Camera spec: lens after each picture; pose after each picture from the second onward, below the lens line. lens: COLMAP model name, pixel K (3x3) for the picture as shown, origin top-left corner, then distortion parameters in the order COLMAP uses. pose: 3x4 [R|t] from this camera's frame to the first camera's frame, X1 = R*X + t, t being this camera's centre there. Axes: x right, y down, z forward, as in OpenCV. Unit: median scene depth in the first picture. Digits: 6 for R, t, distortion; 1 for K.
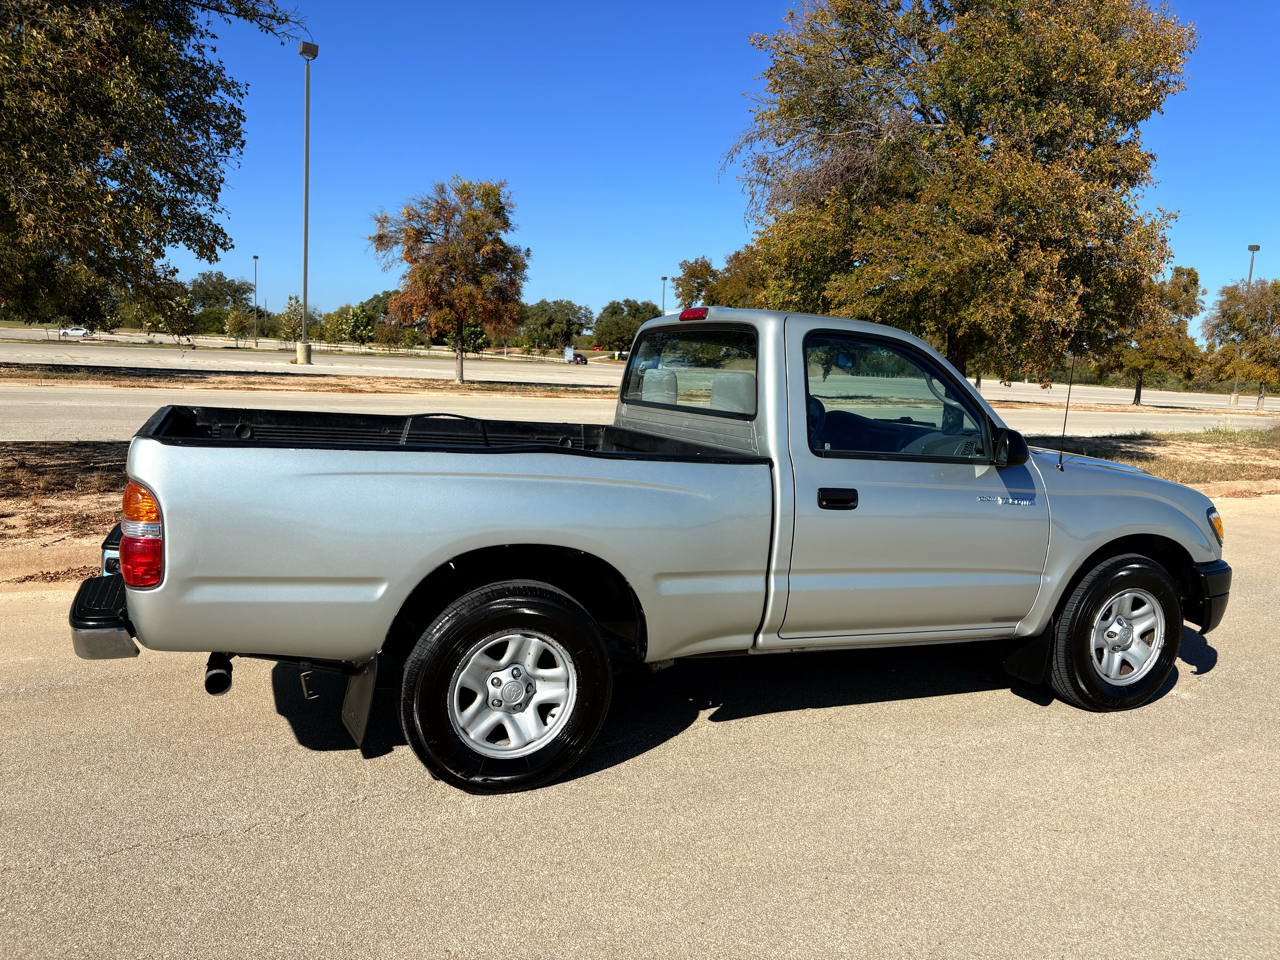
lens RADIAL K [[969.8, 0, 640.2], [0, 969.8, 494.1], [0, 0, 1]] dist [0.041097, -0.051146]
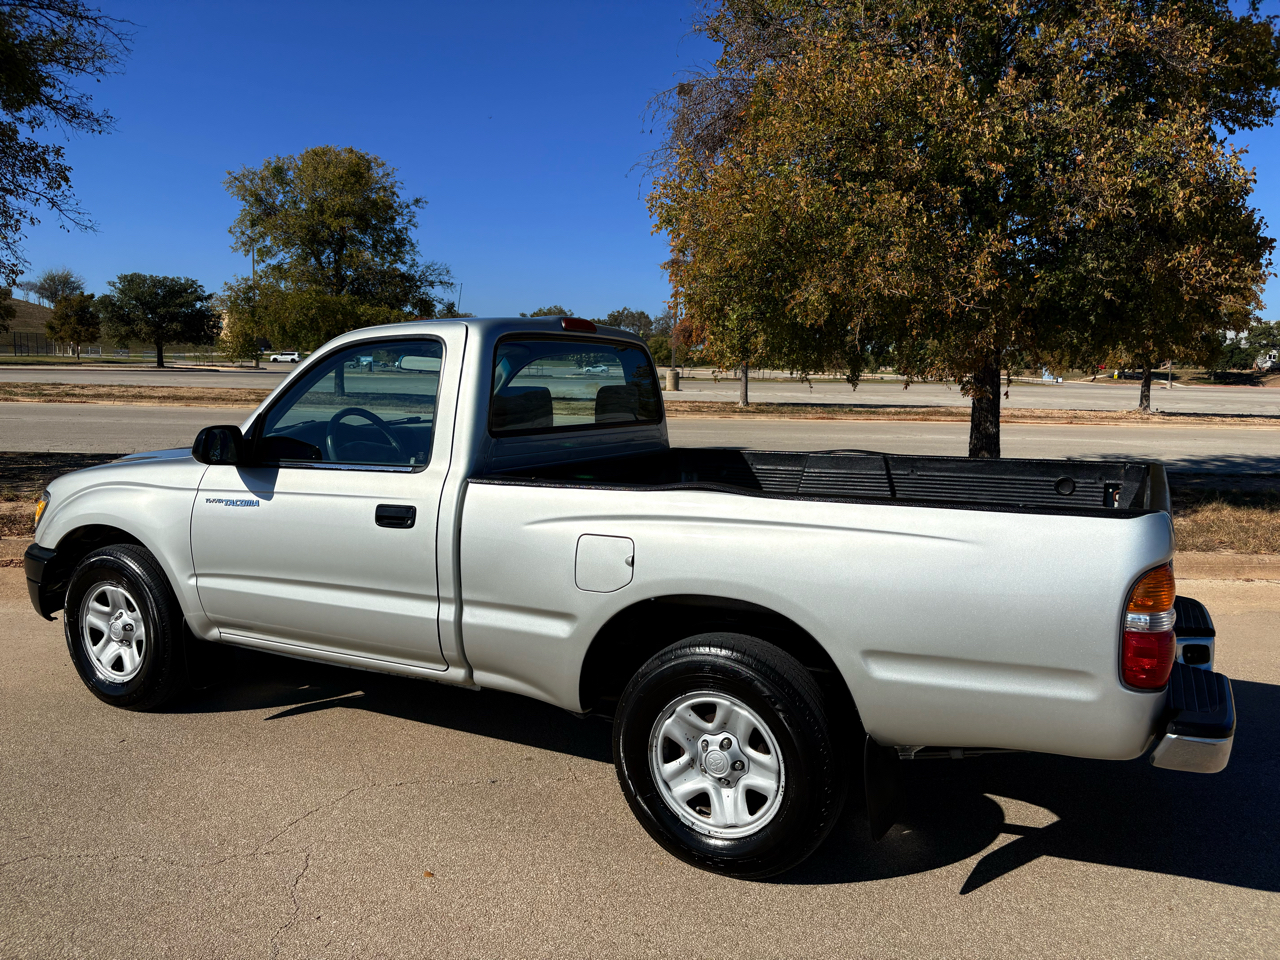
lens RADIAL K [[969.8, 0, 631.8], [0, 969.8, 490.7], [0, 0, 1]] dist [0.041097, -0.051146]
pose [[0.870954, 0.033911, -0.490193, 0.237289], [-0.048478, 0.998679, -0.017047, -0.008985], [0.488968, 0.038611, 0.871447, 0.130612]]
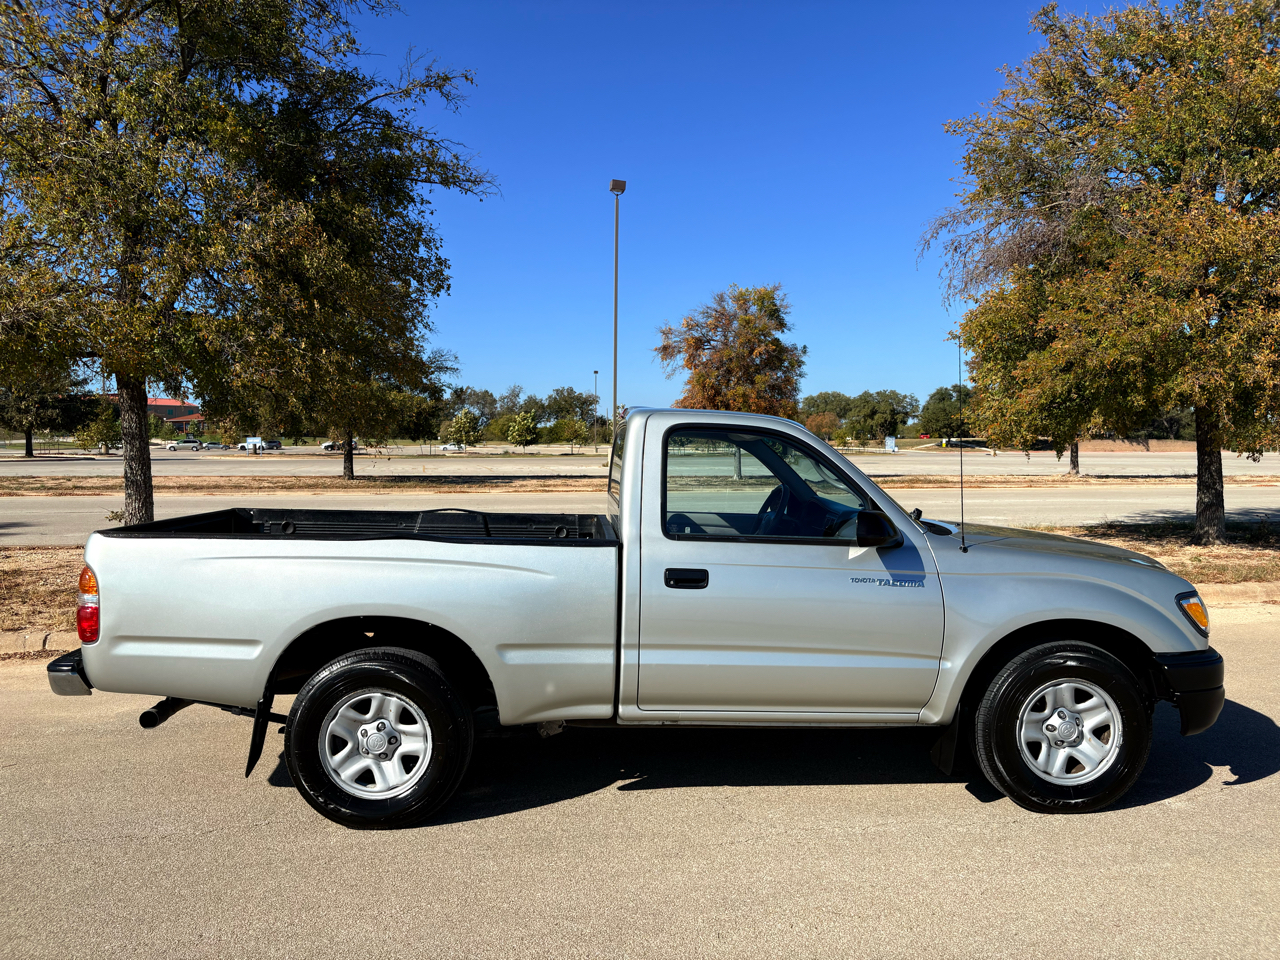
lens RADIAL K [[969.8, 0, 634.3], [0, 969.8, 493.5], [0, 0, 1]] dist [0.041097, -0.051146]
pose [[0.941541, -0.030736, -0.335494, 0.067773], [-0.001973, 0.995310, -0.096722, 0.001919], [0.336894, 0.091729, 0.937064, -0.004104]]
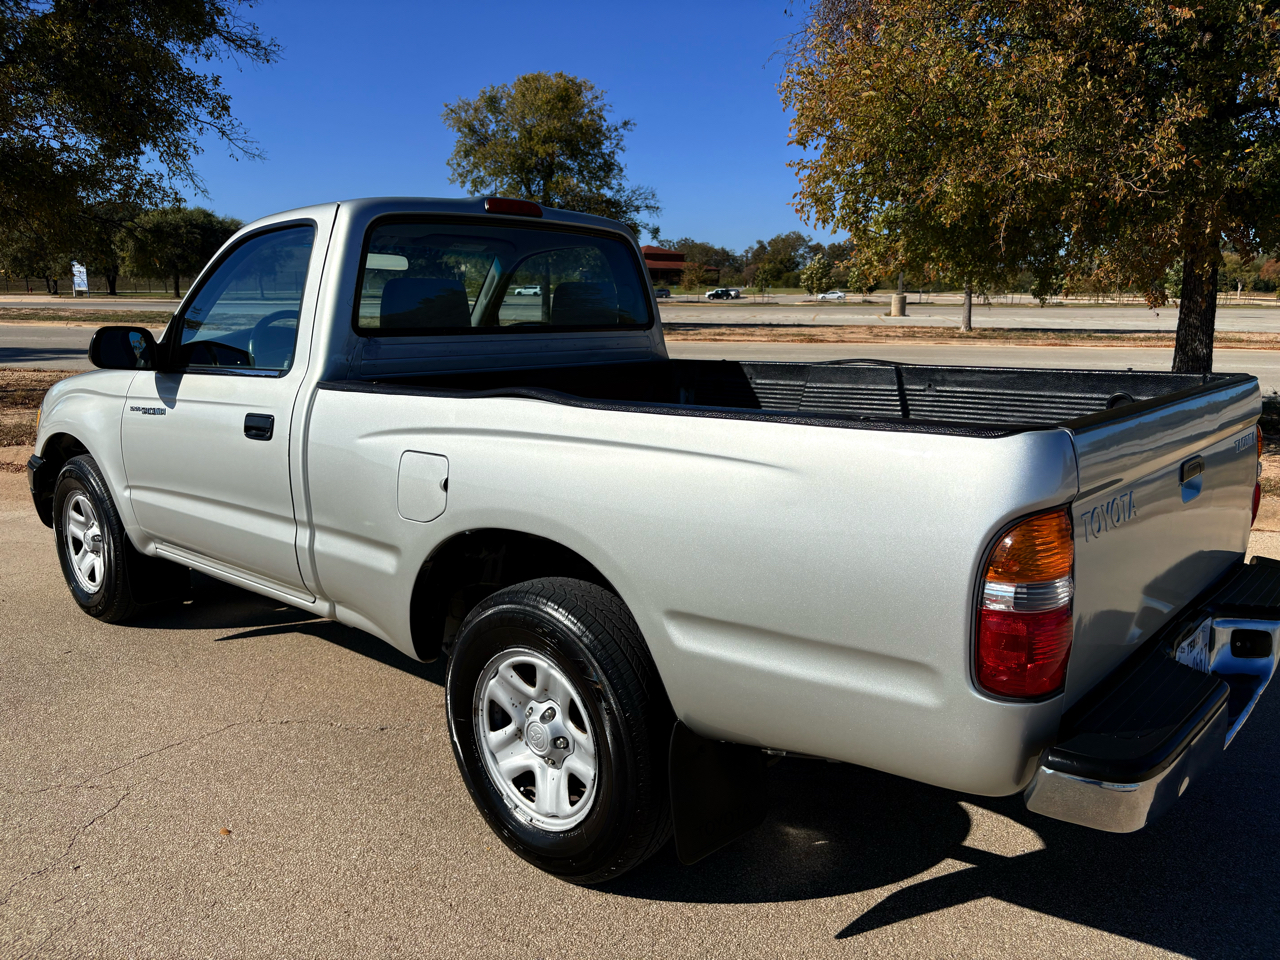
lens RADIAL K [[969.8, 0, 633.0], [0, 969.8, 493.8], [0, 0, 1]] dist [0.041097, -0.051146]
pose [[0.729550, 0.097280, -0.676973, 0.256240], [-0.067973, 0.995245, 0.069763, -0.009408], [0.680541, -0.004880, 0.732694, 0.172197]]
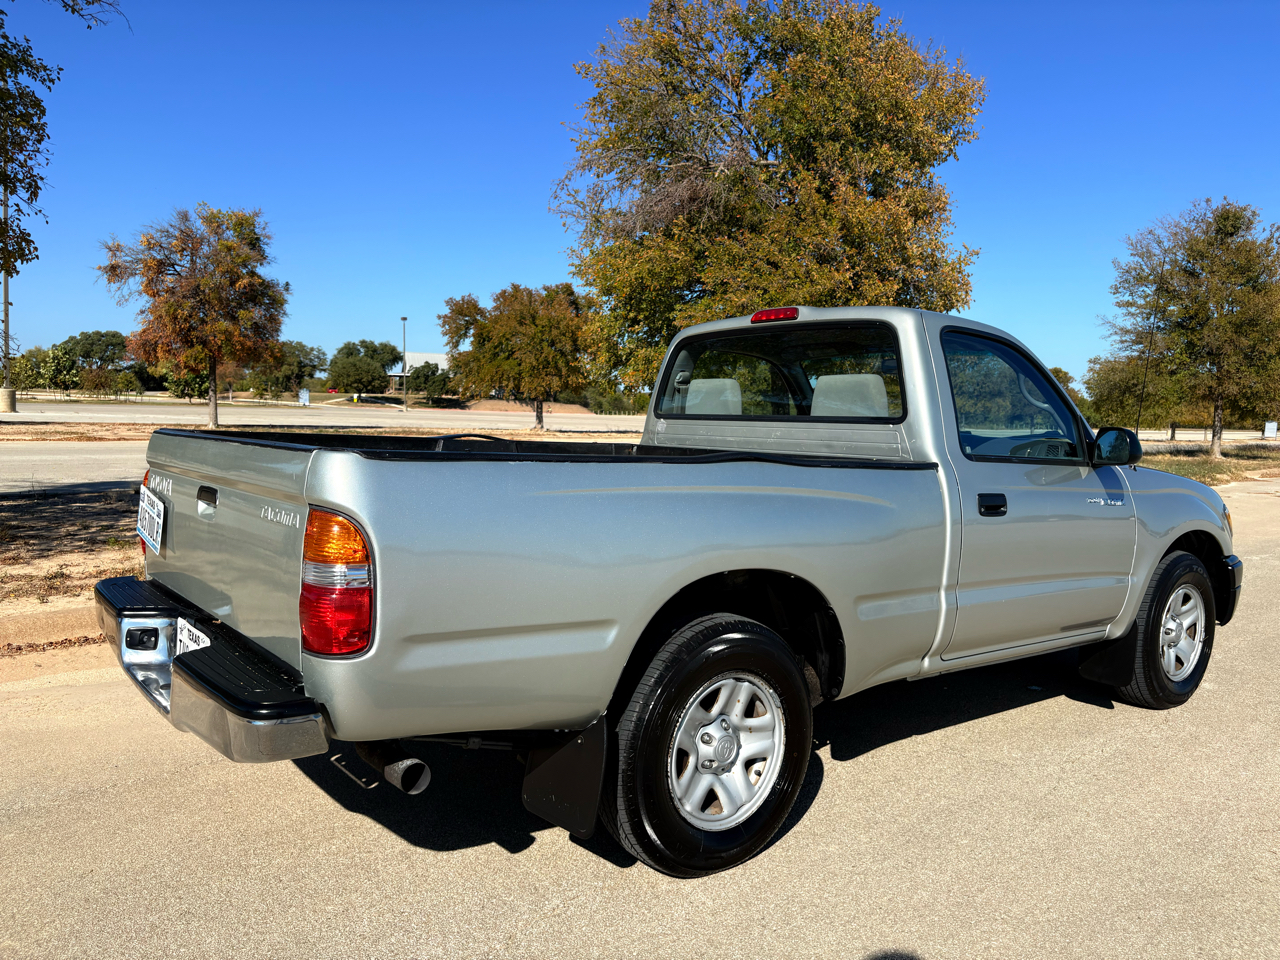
lens RADIAL K [[969.8, 0, 634.8], [0, 969.8, 495.7], [0, 0, 1]] dist [0.041097, -0.051146]
pose [[0.966264, -0.042564, 0.254012, -0.048453], [0.052749, 0.998048, -0.033419, 0.001283], [-0.252094, 0.045691, 0.966624, 0.023885]]
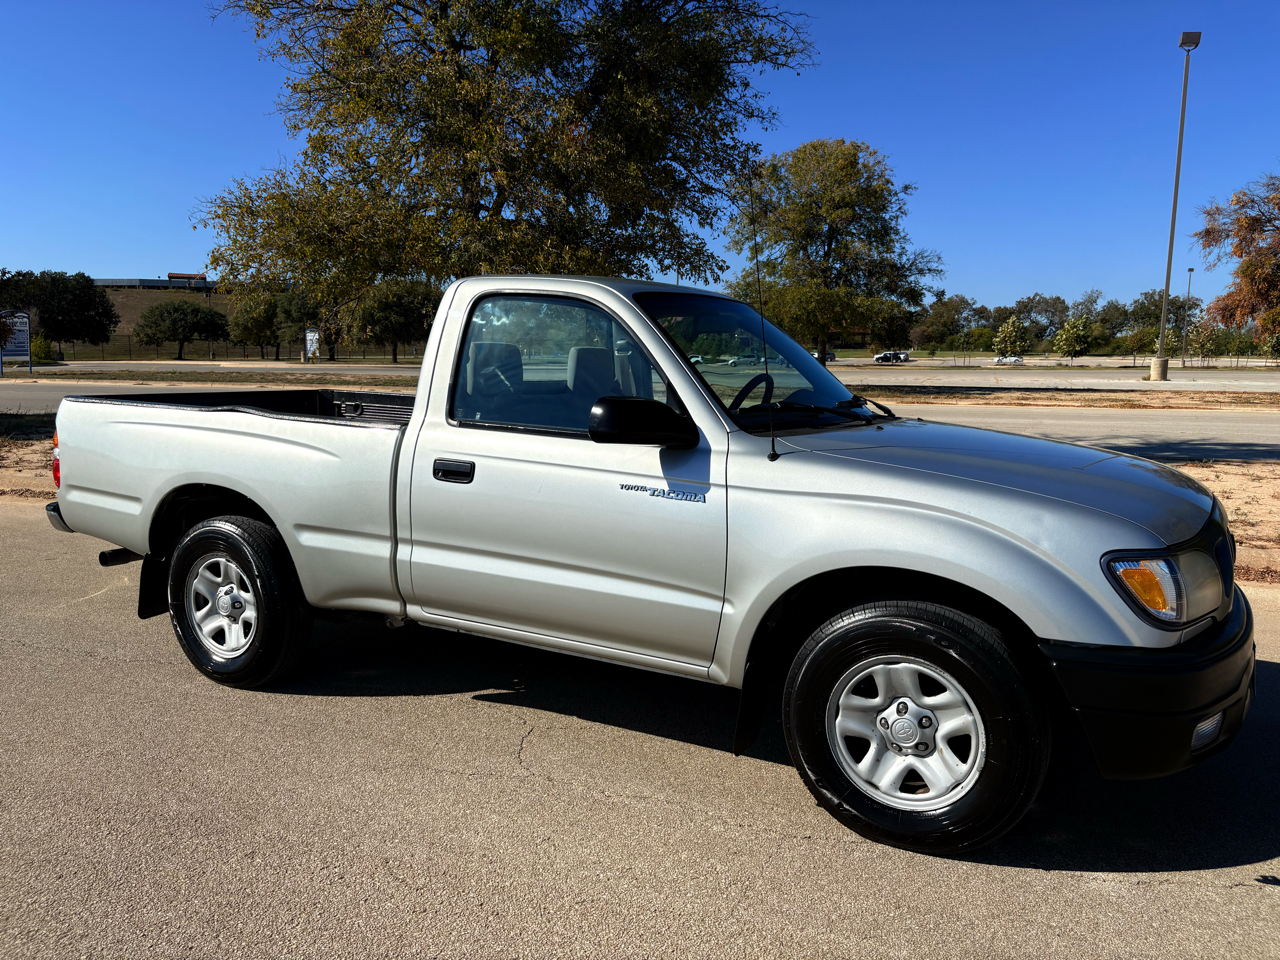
lens RADIAL K [[969.8, 0, 634.4], [0, 969.8, 489.6], [0, 0, 1]] dist [0.041097, -0.051146]
pose [[0.621066, 0.062740, -0.781243, 0.137753], [-0.084423, 0.996346, 0.012901, -0.000496], [0.779198, 0.057943, 0.624094, 0.073572]]
